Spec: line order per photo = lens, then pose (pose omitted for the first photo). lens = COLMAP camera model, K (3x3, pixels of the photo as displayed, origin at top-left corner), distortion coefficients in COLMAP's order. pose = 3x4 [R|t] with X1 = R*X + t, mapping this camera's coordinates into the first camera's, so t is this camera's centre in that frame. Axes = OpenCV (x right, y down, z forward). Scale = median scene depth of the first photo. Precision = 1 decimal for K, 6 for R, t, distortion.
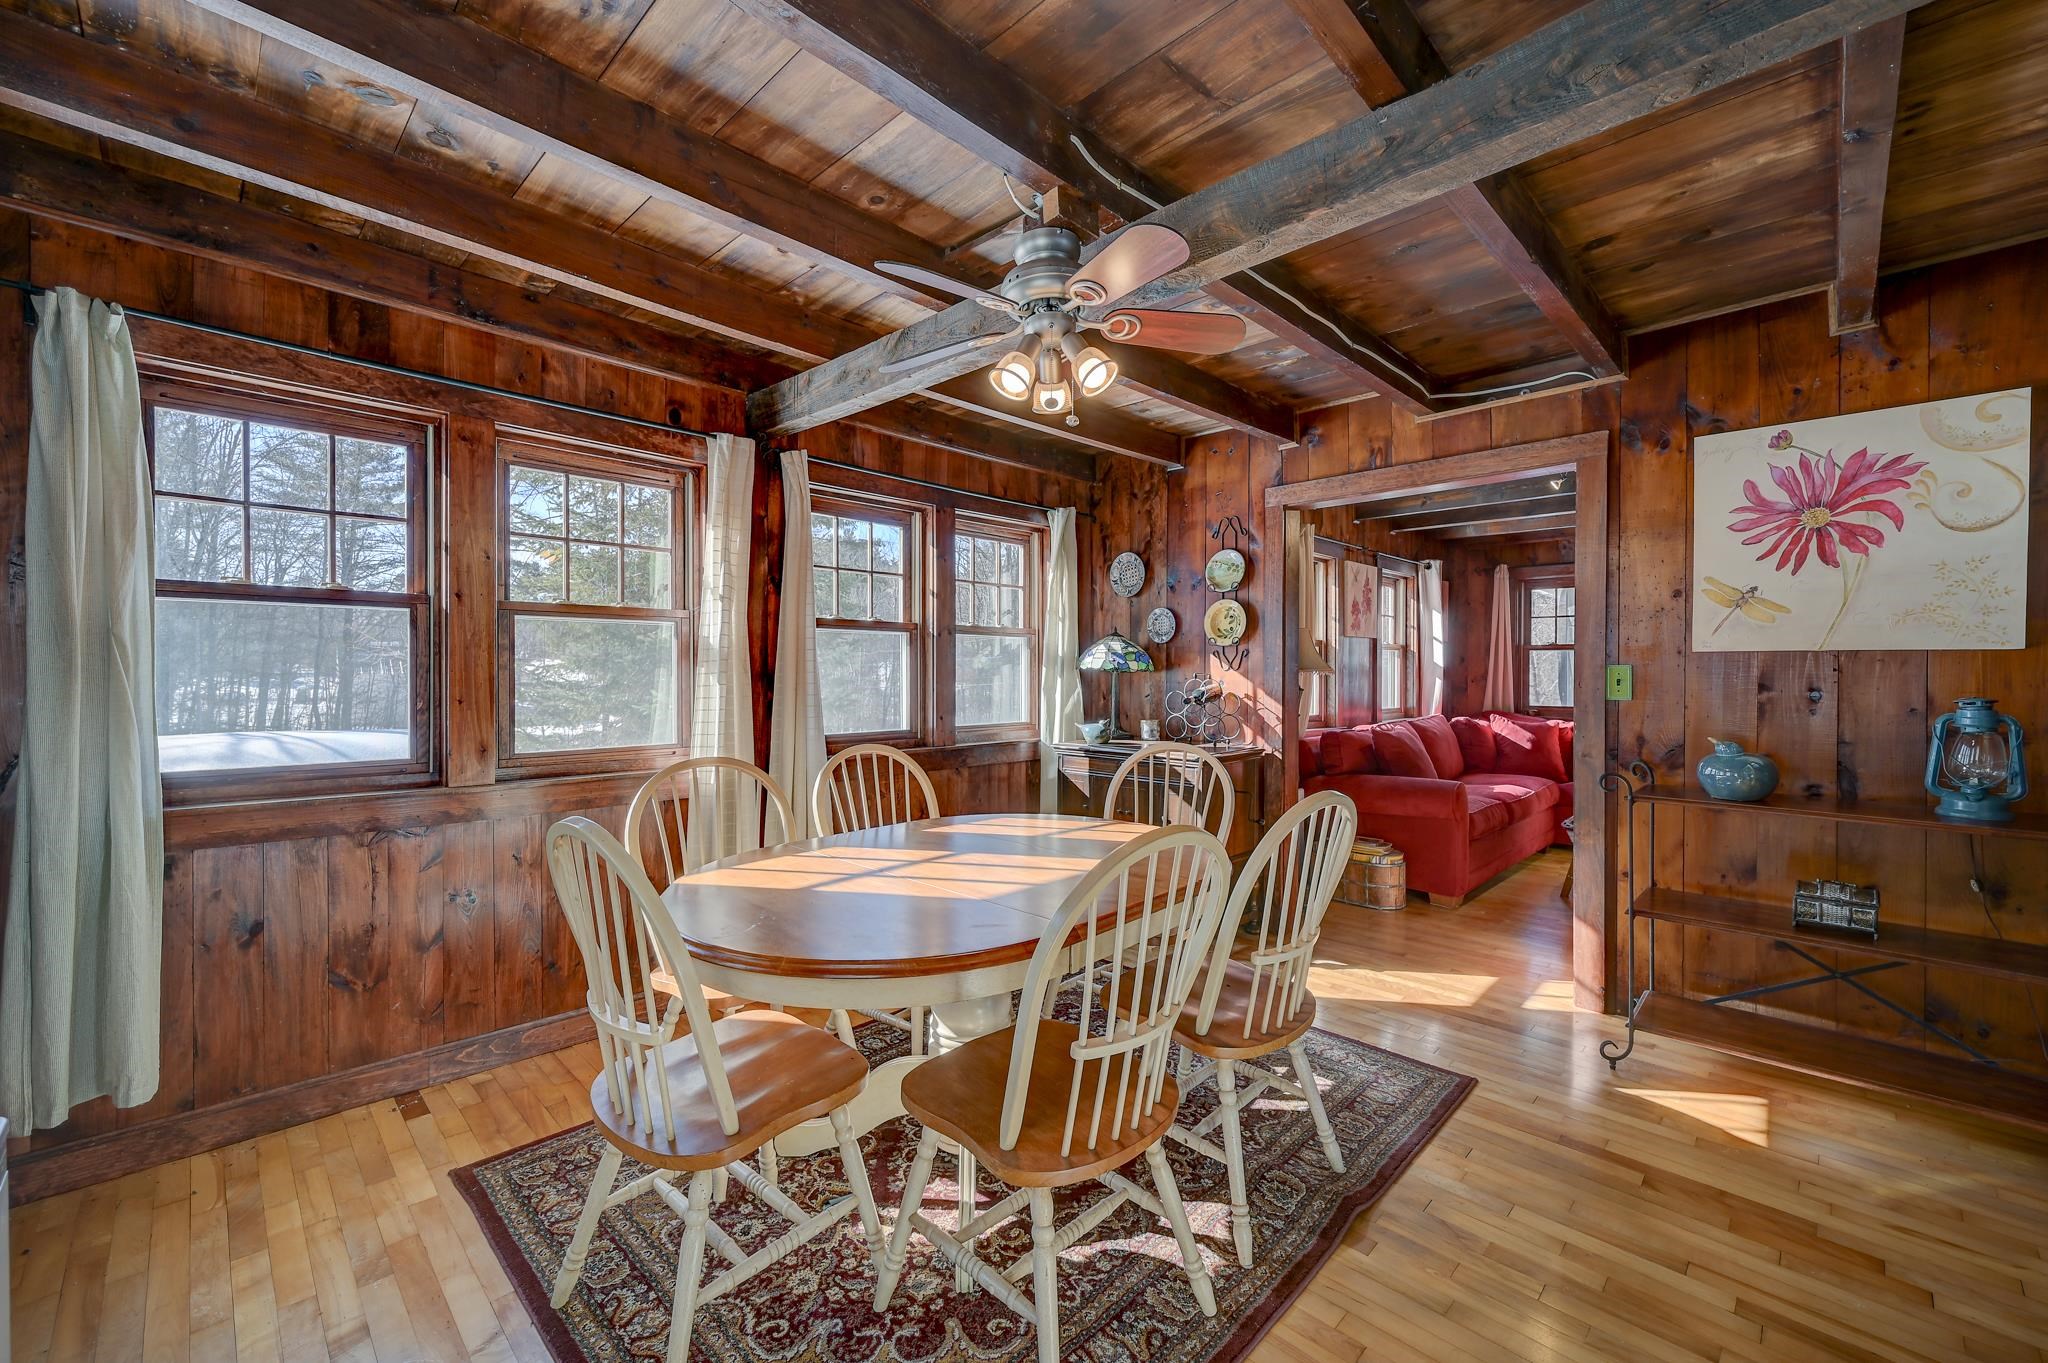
lens RADIAL K [[806.8, 0, 1030.7], [0, 806.8, 672.5], [0, 0, 1]] dist [-0.001039, -0.000040]
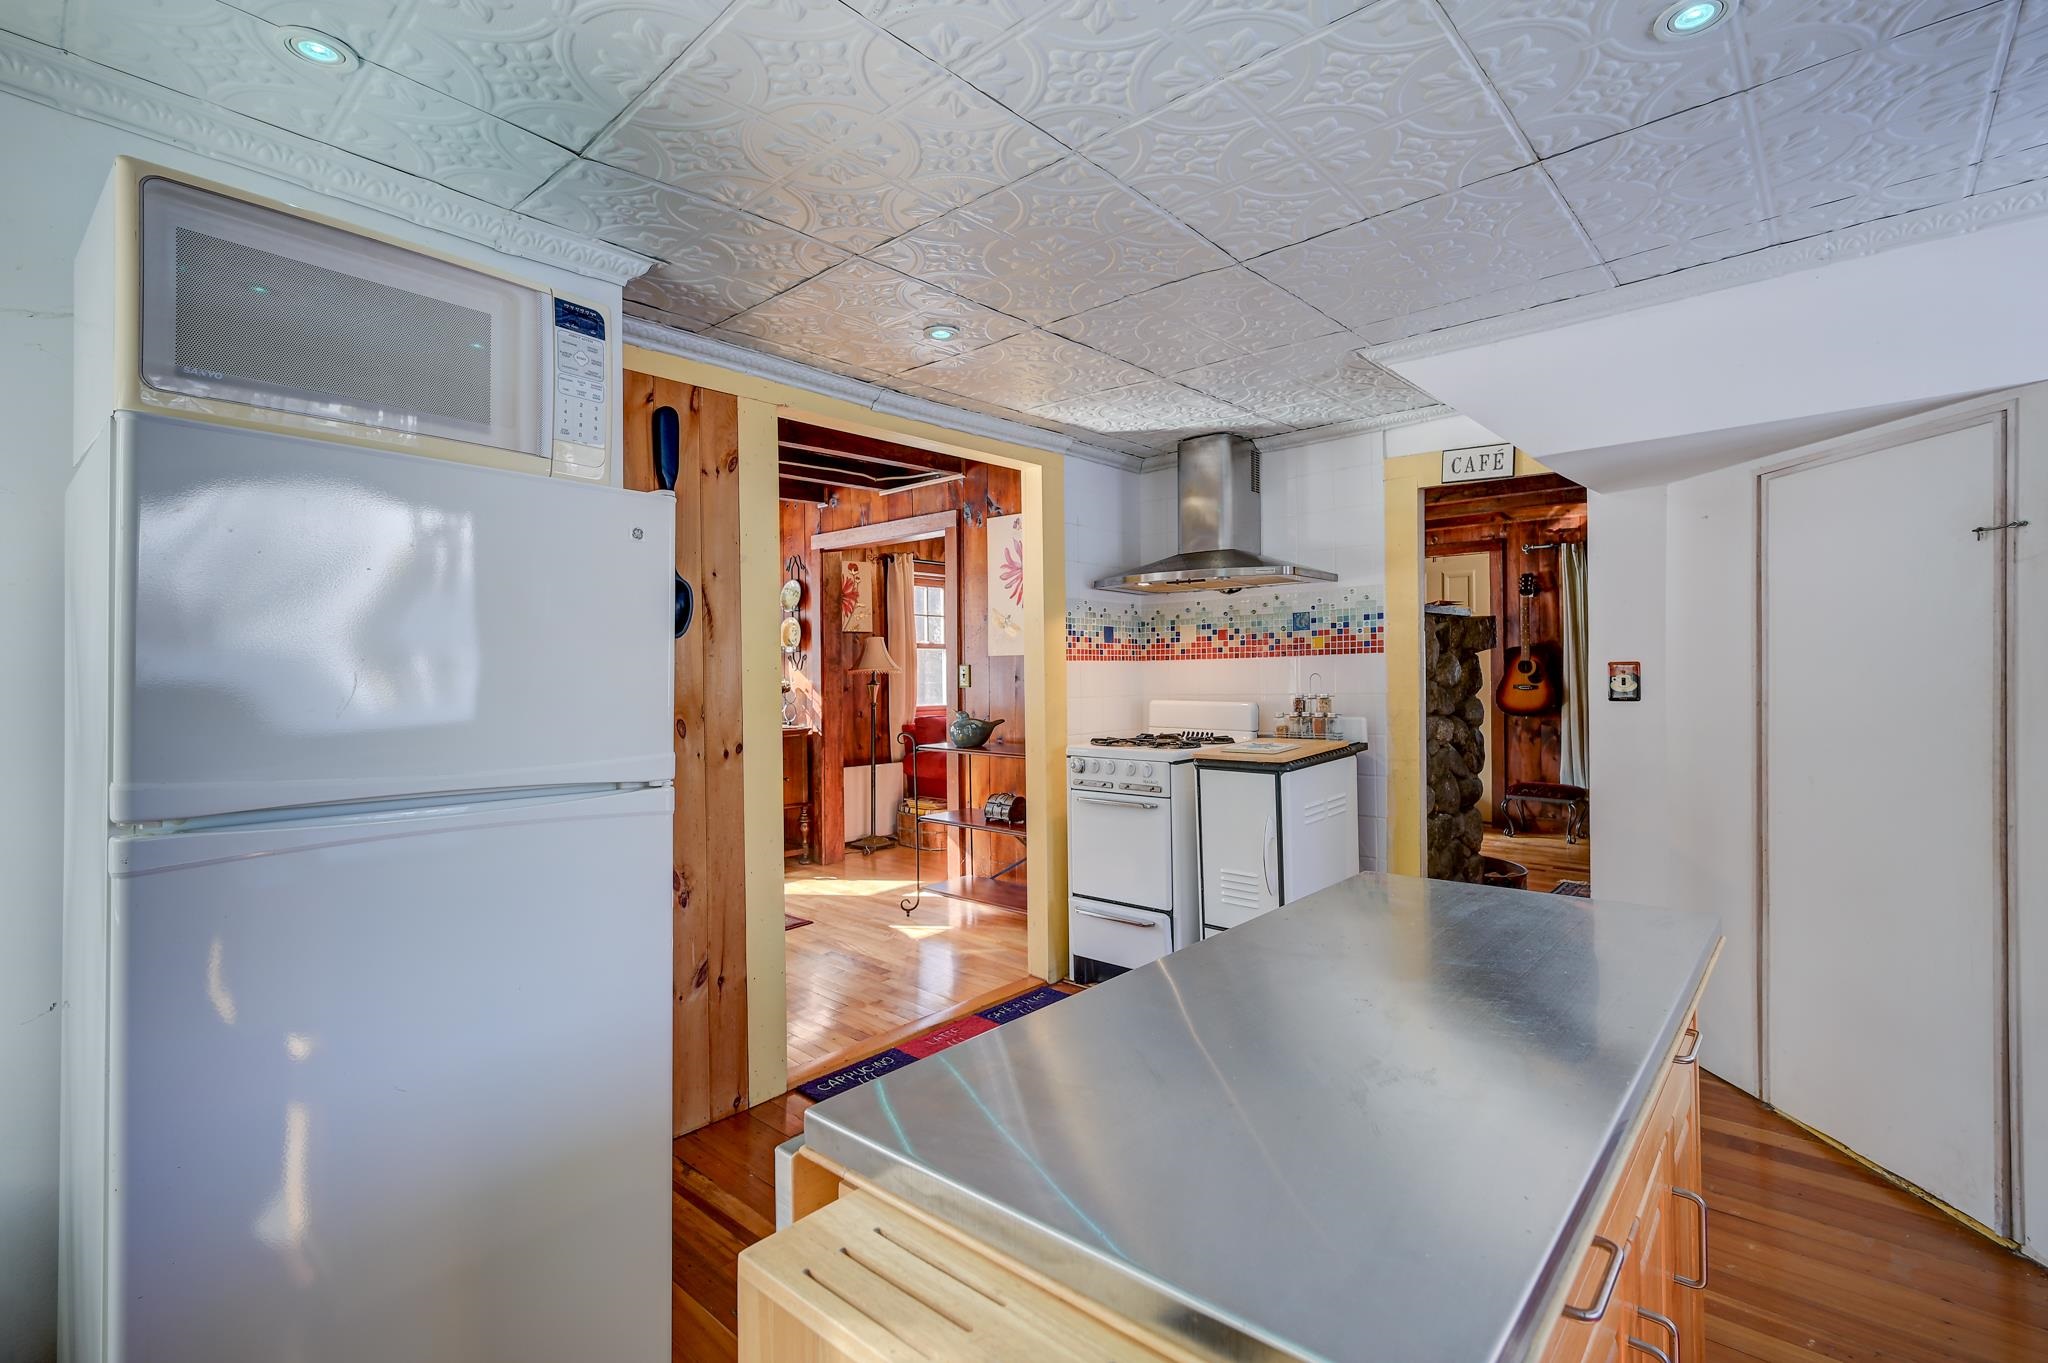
lens RADIAL K [[934.9, 0, 1047.3], [0, 934.9, 666.0], [0, 0, 1]] dist [-0.000933, 0.000507]
pose [[0.998376, -0.010579, 0.055982, 0.772303], [0.010949, 0.999920, -0.006307, 0.006084], [-0.055911, 0.006910, 0.998412, -0.755629]]
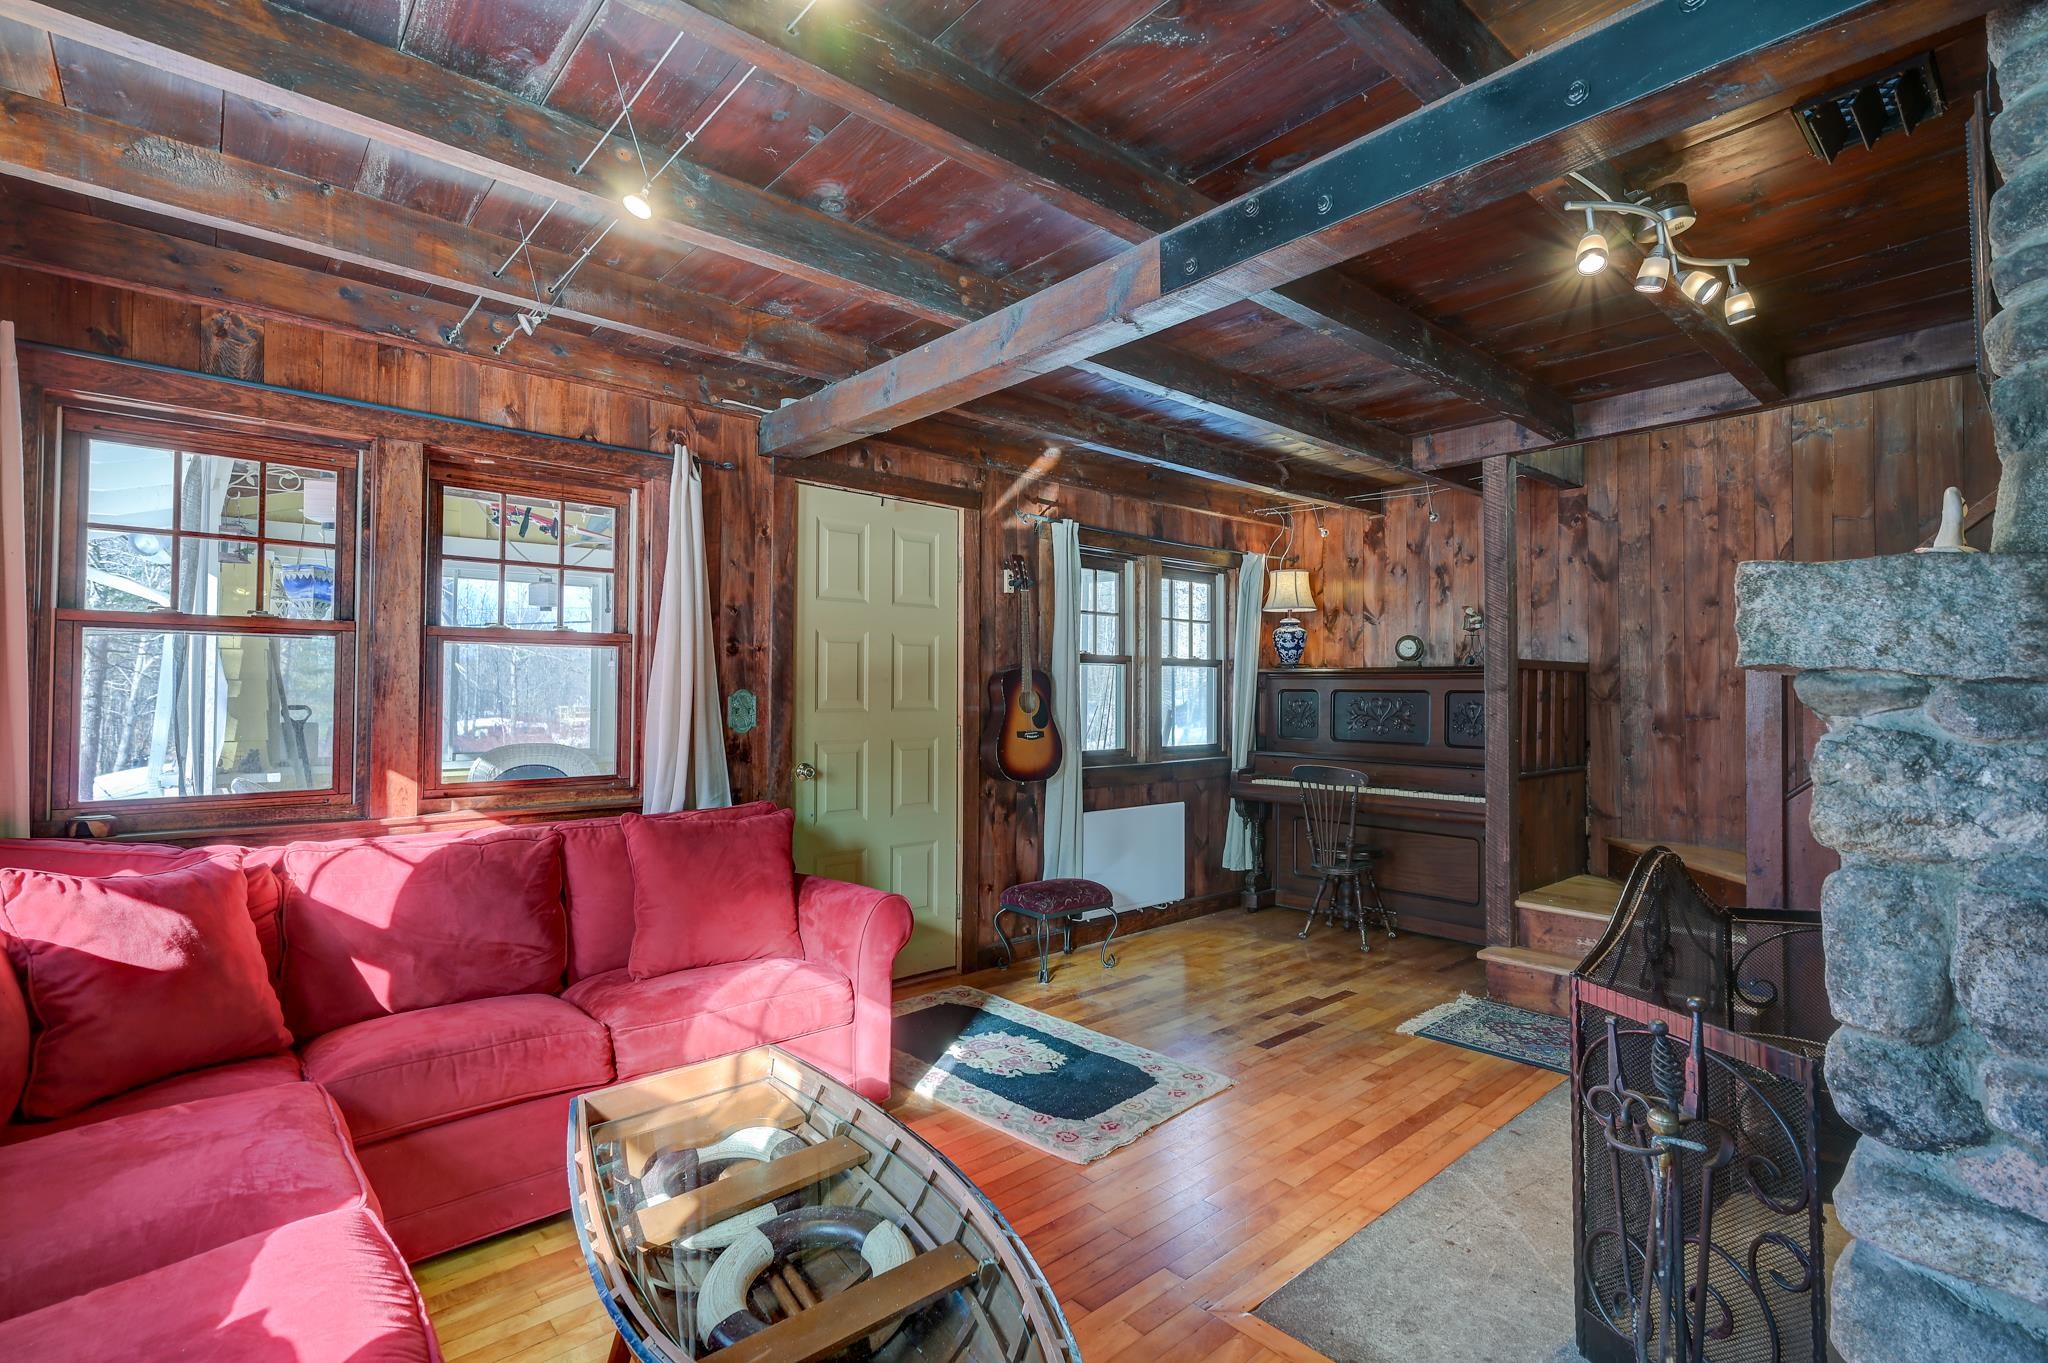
lens RADIAL K [[946.1, 0, 1032.5], [0, 946.1, 677.2], [0, 0, 1]] dist [-0.001491, 0.000107]
pose [[0.078055, 0.015080, 0.996835, 0.615480], [-0.003278, 0.999884, -0.014869, -0.010910], [-0.996944, -0.002107, 0.078095, 1.399426]]
